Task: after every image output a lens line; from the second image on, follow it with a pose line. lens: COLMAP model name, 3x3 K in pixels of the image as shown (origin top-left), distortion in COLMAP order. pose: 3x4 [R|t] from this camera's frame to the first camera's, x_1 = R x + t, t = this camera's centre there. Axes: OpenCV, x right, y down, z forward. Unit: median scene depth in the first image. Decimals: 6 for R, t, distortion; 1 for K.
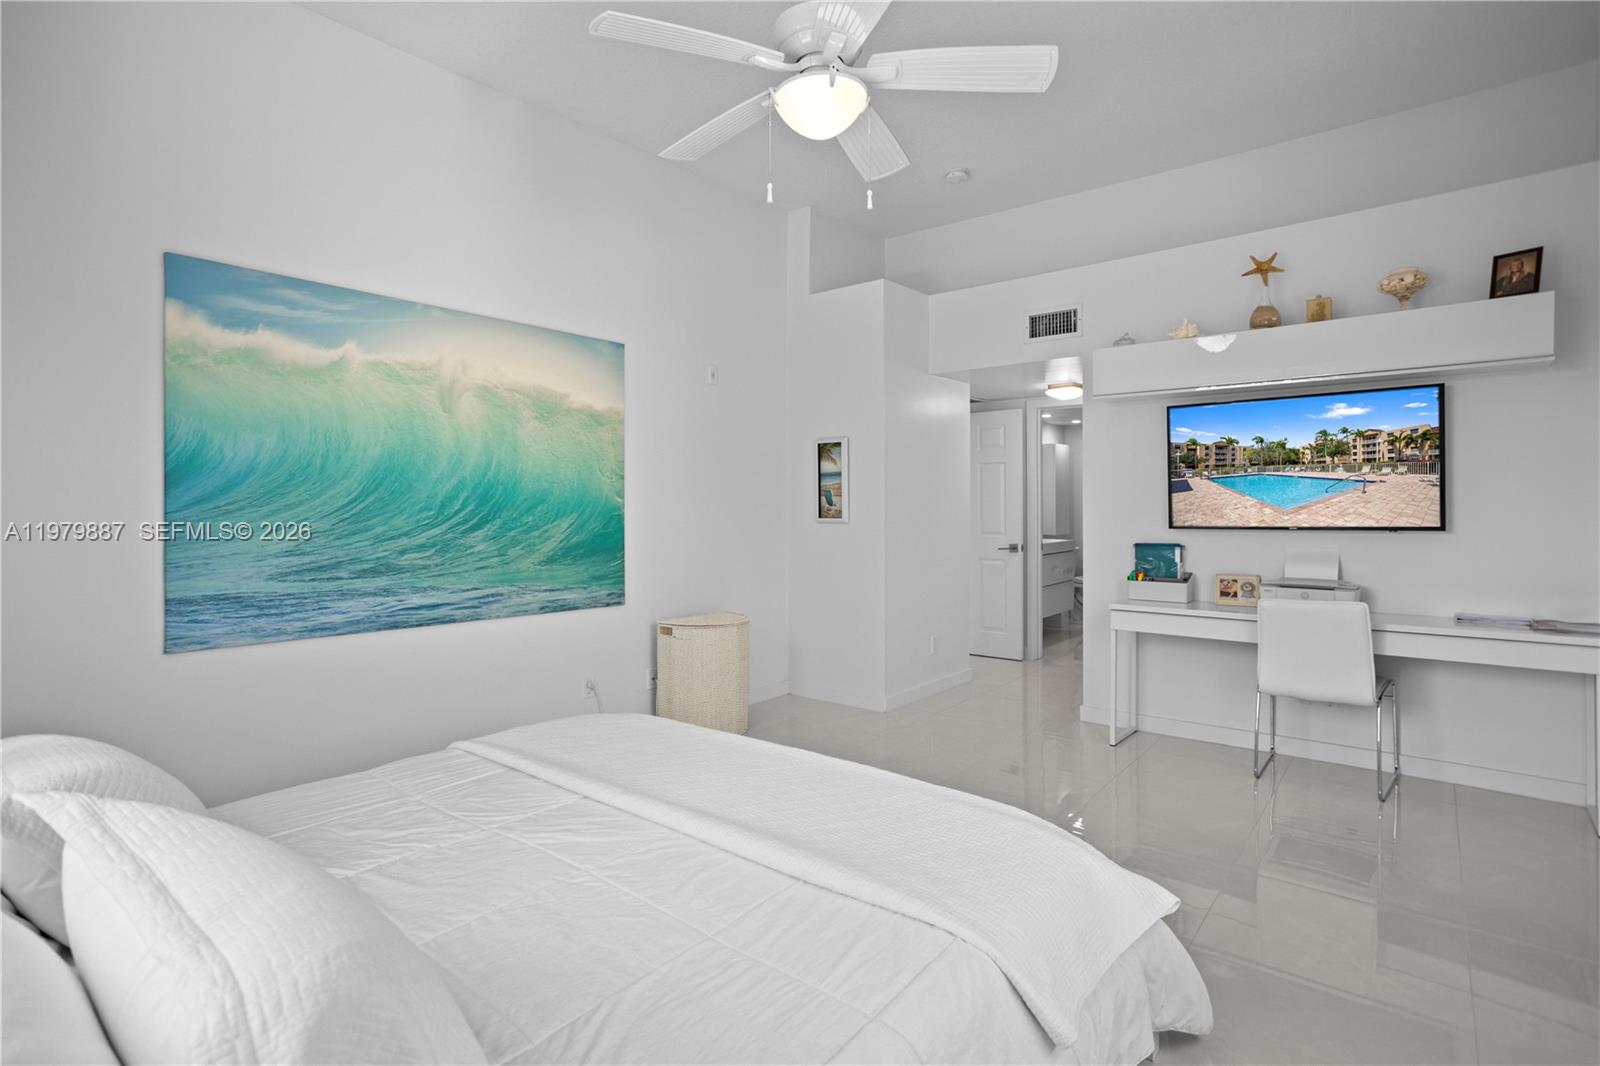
lens RADIAL K [[790.5, 0, 809.6], [0, 790.5, 510.7], [0, 0, 1]] dist [-0.050238, 0.029801]
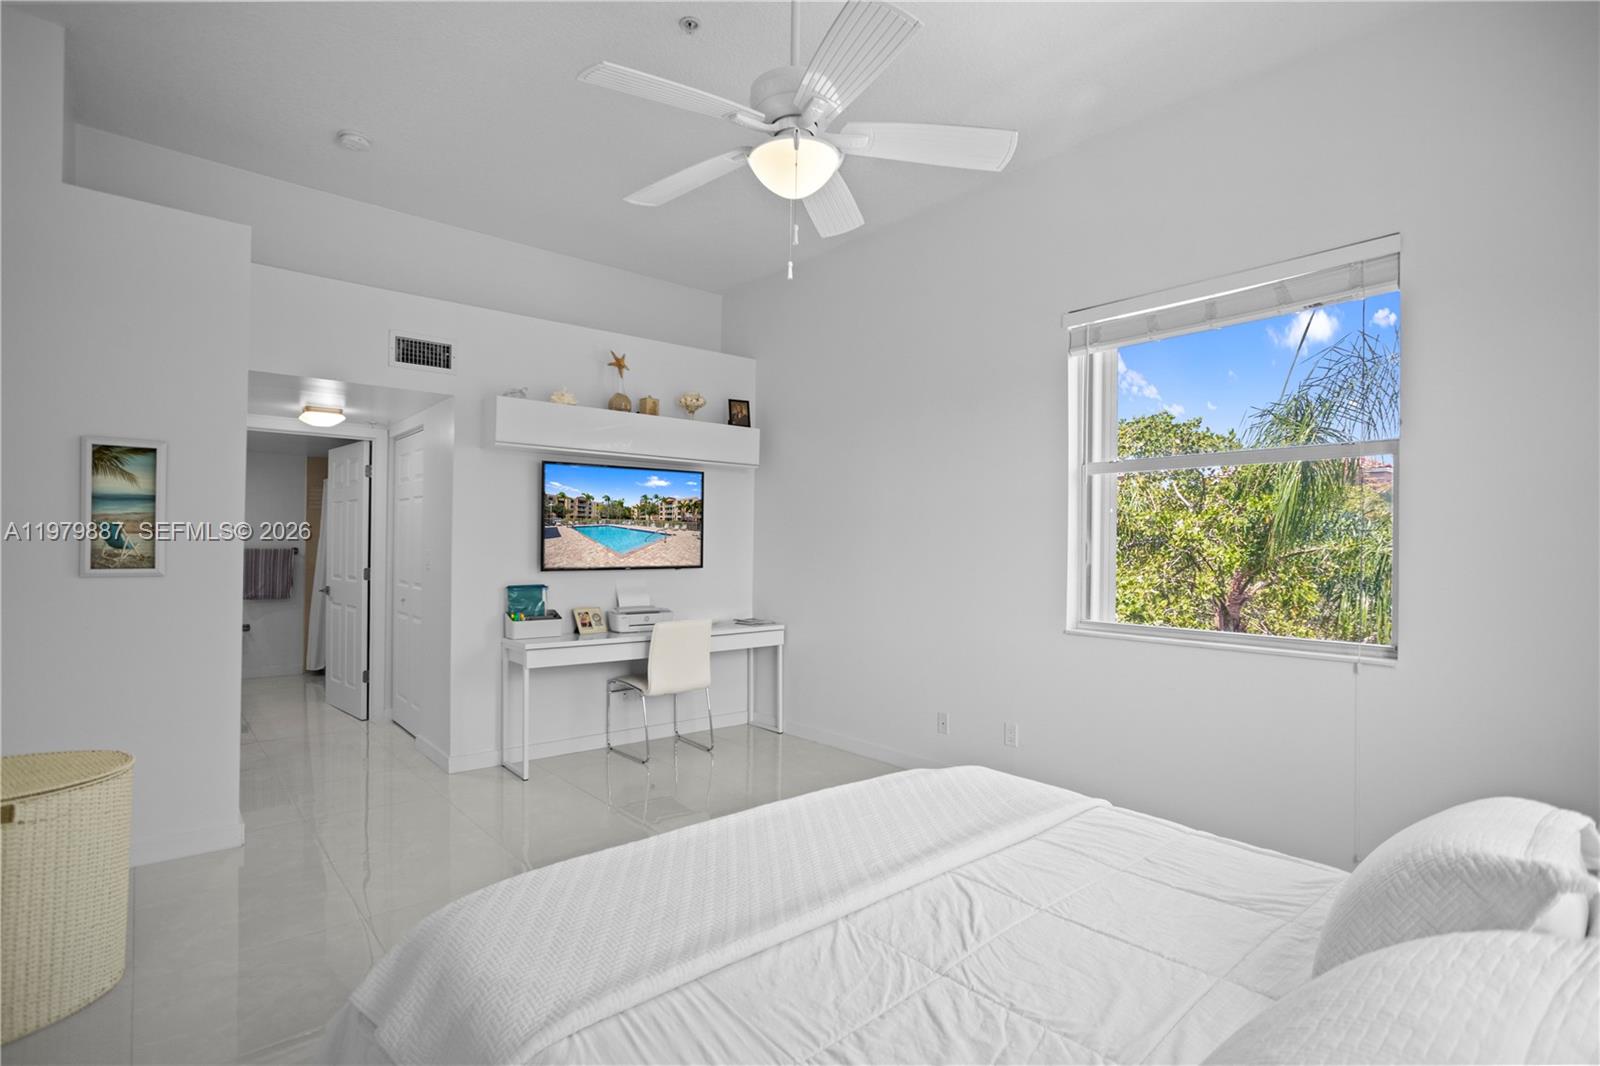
lens RADIAL K [[790.5, 0, 772.1], [0, 790.5, 520.2], [0, 0, 1]] dist [-0.050238, 0.029801]
pose [[0.190500, 0.036329, 0.981015, -0.635881], [-0.004685, 0.999337, -0.036098, -0.011516], [-0.981676, 0.002281, 0.190544, 0.519646]]
